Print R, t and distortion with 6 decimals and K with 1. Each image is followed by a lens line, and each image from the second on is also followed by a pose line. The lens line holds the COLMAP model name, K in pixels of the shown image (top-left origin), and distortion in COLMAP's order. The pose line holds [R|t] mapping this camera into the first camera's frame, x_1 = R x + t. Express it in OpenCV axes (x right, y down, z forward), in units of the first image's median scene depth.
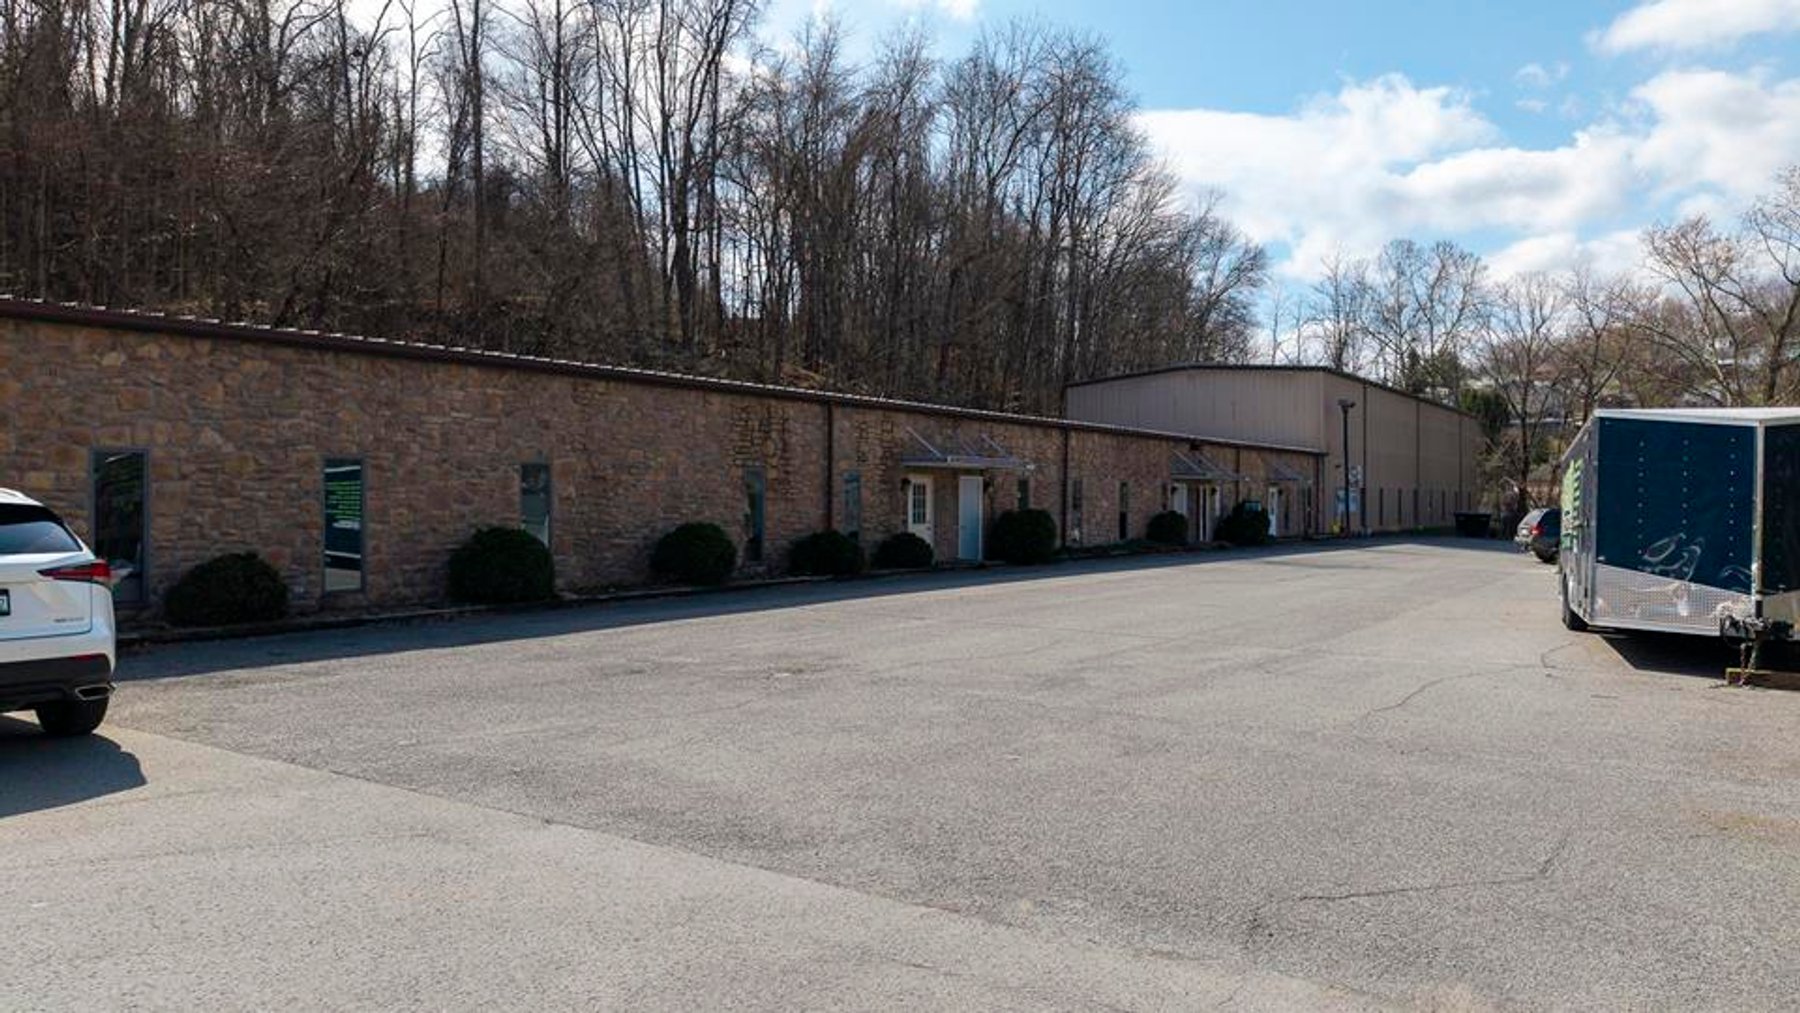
lens RADIAL K [[1188.2, 0, 906.1], [0, 1188.2, 507.5], [0, 0, 1]] dist [-0.004450, -0.011374]
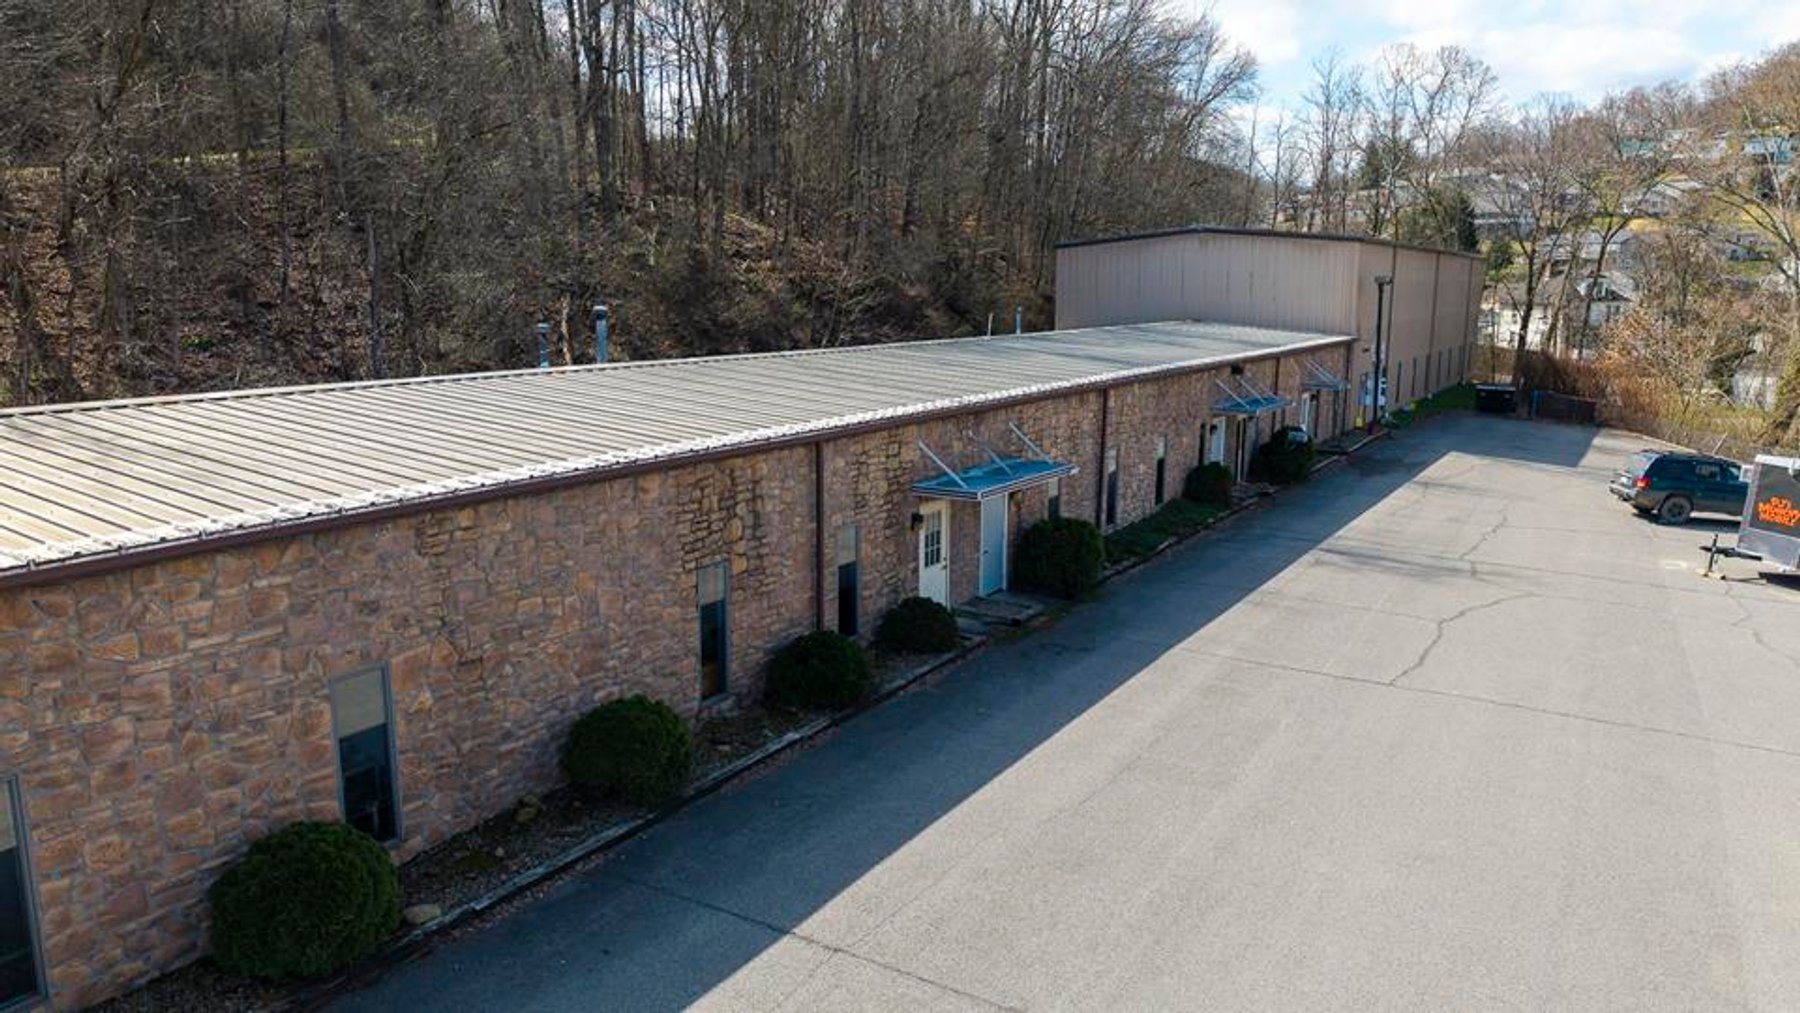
lens RADIAL K [[1188.2, 0, 893.5], [0, 1188.2, 504.0], [0, 0, 1]] dist [-0.004450, -0.011374]
pose [[0.999023, -0.005376, 0.043857, -0.049658], [-0.002448, 0.984309, 0.176434, -0.169836], [-0.044117, -0.176369, 0.983335, 0.305060]]
